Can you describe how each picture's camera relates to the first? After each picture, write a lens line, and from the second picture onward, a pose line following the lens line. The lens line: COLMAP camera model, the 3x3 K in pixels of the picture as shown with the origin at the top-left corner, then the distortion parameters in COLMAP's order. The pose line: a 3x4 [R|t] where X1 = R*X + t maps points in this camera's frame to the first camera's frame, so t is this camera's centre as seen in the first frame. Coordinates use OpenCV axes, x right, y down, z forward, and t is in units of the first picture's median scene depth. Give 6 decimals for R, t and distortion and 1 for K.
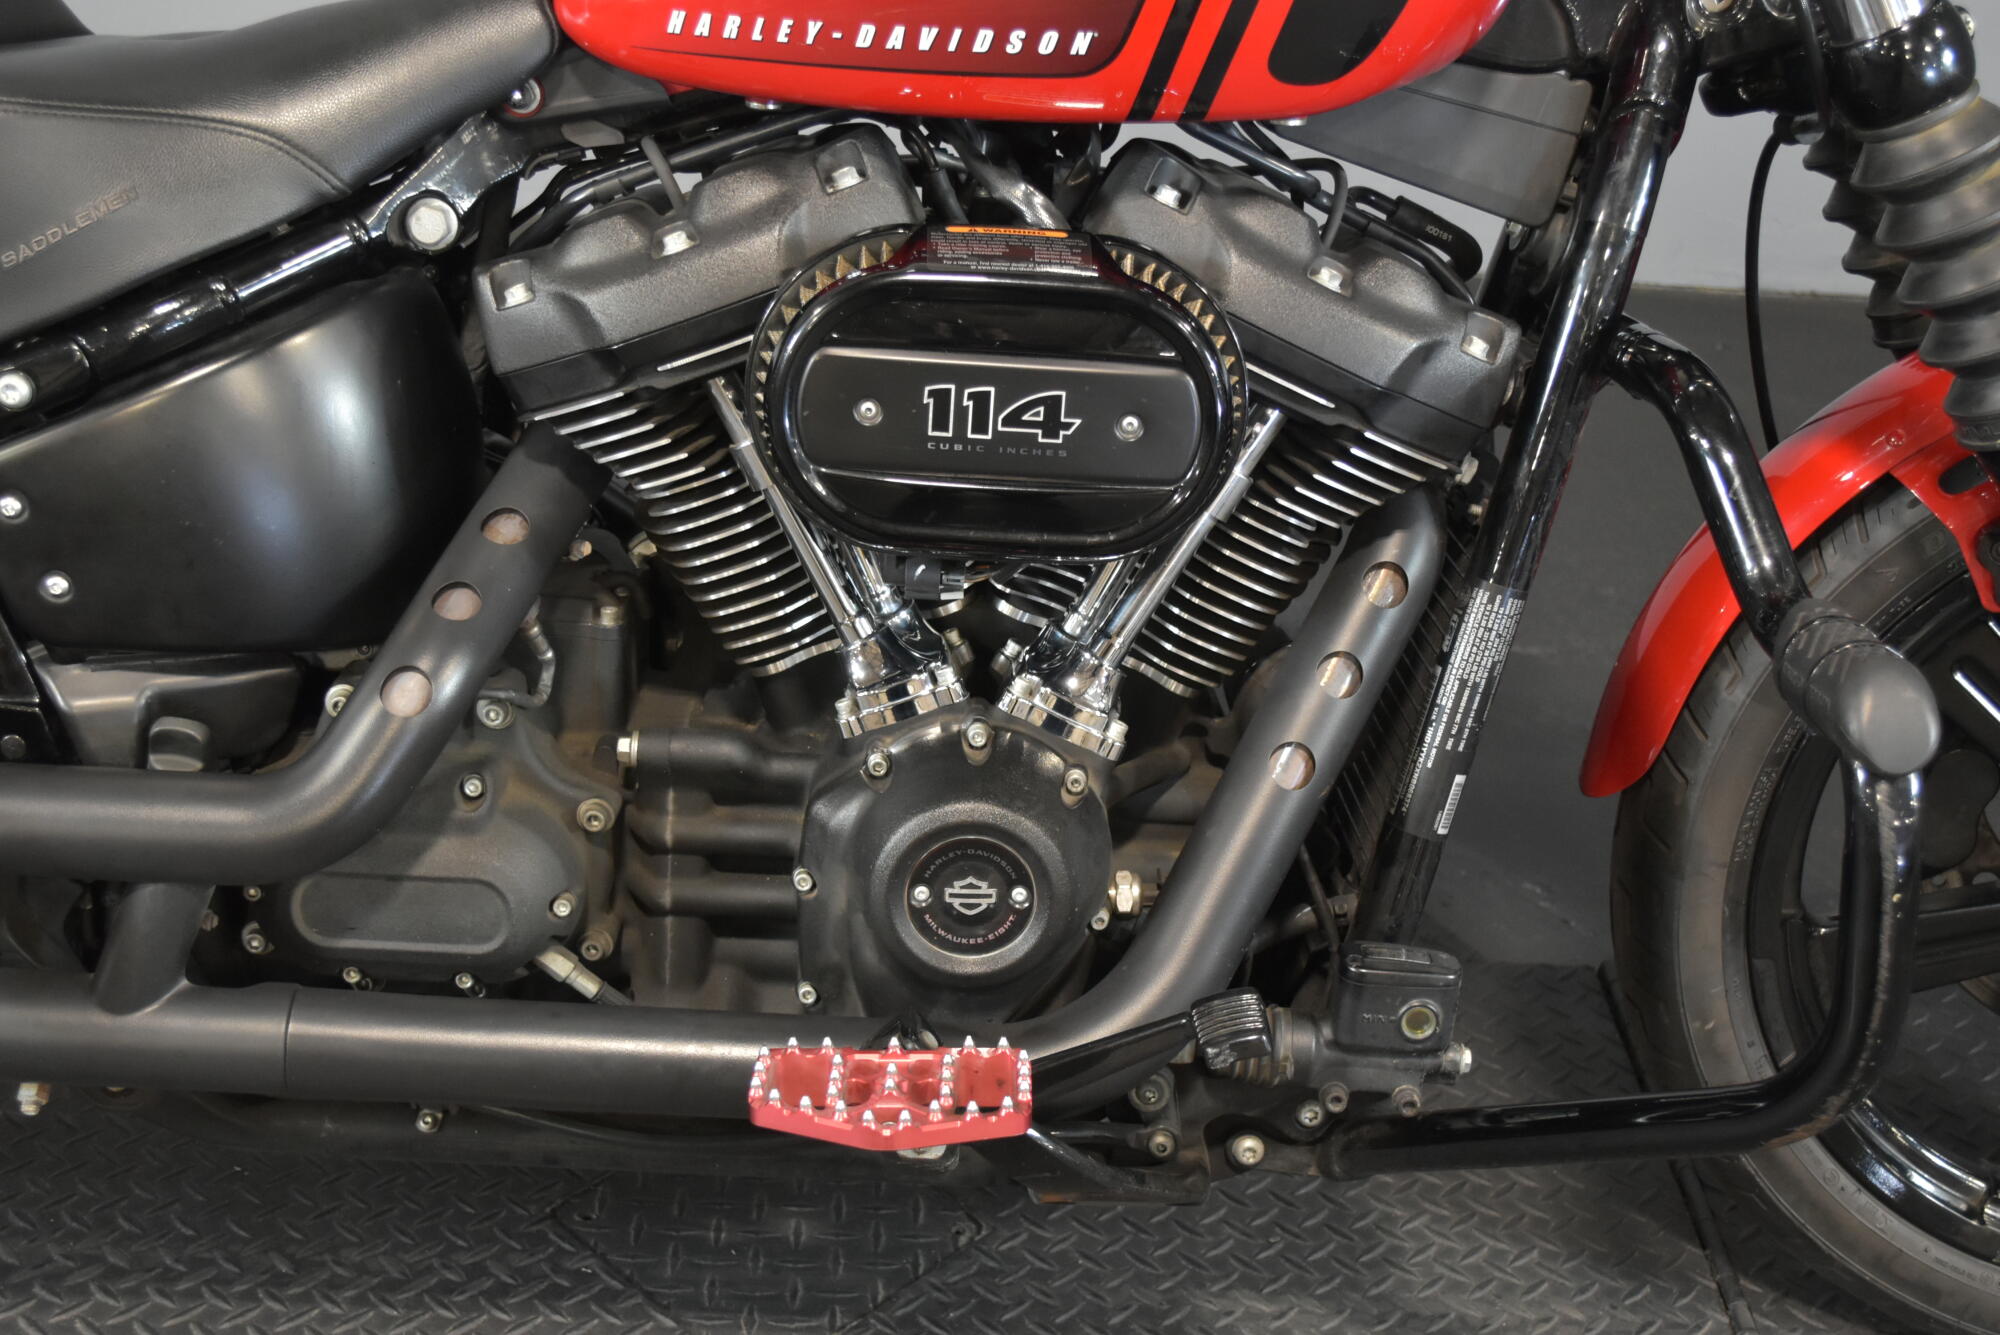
lens RADIAL K [[2553.9, 0, 1000.0], [0, 2553.9, 667.5], [0, 0, 1]] dist [-0.005311, -0.029716]
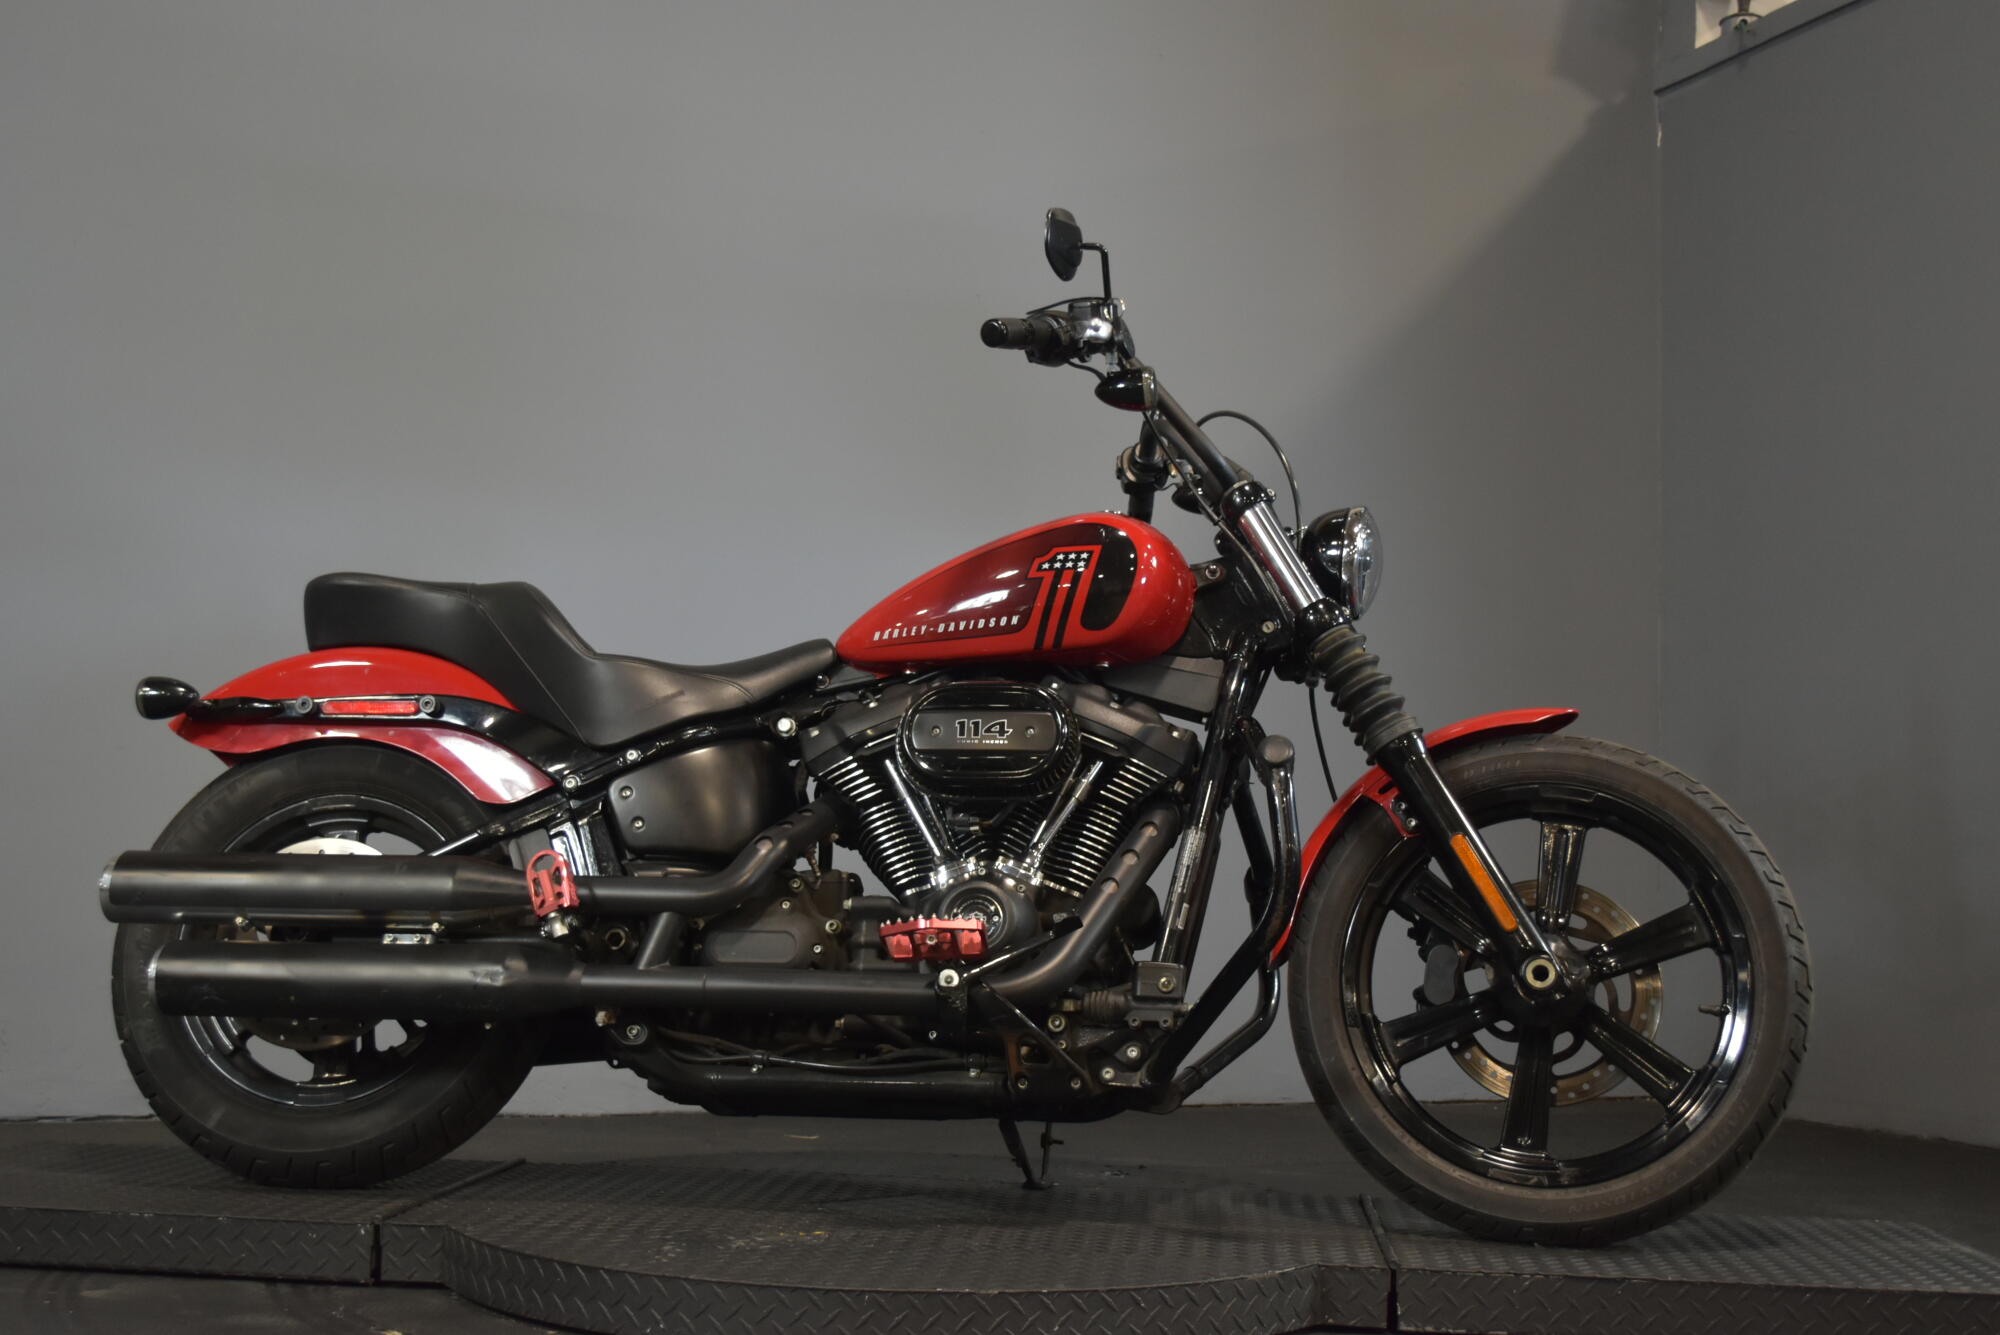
lens RADIAL K [[2372.3, 0, 1000.0], [0, 2372.3, 667.5], [0, 0, 1]] dist [-0.006002, -0.056171]
pose [[0.991217, -0.059651, -0.118029, 0.286047], [-0.020547, 0.812195, -0.583025, 1.181824], [0.130641, 0.580329, 0.803835, -0.966473]]
